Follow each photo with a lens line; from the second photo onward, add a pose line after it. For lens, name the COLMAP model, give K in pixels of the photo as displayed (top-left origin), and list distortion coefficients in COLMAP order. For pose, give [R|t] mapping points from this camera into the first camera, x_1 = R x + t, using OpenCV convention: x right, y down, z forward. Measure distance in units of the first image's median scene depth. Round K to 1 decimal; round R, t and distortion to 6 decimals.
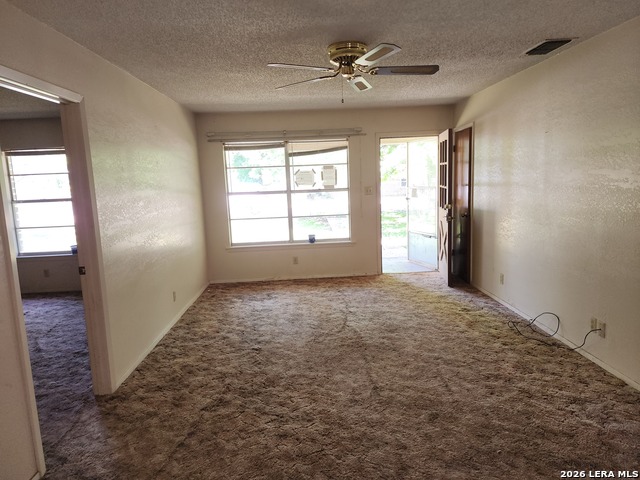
lens RADIAL K [[432.5, 0, 319.2], [0, 432.5, 242.8], [0, 0, 1]] dist [-0.009243, -0.003373]
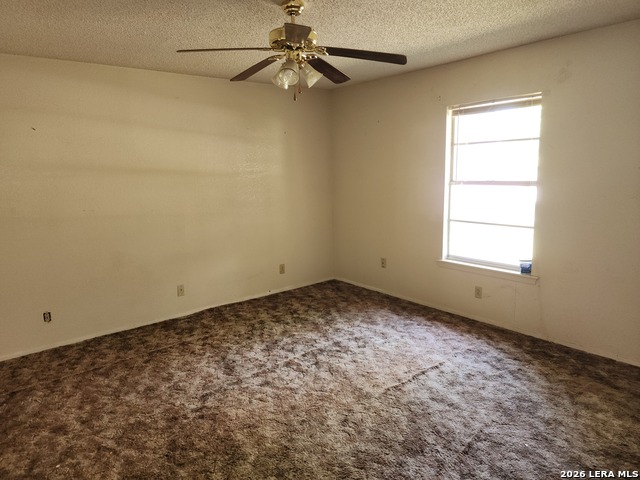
lens RADIAL K [[432.5, 0, 319.8], [0, 432.5, 238.6], [0, 0, 1]] dist [-0.009243, -0.003373]
pose [[0.599904, 0.156048, -0.784707, -0.286068], [-0.126146, 0.986975, 0.099833, -0.049279], [0.790065, 0.039098, 0.611775, 0.420288]]
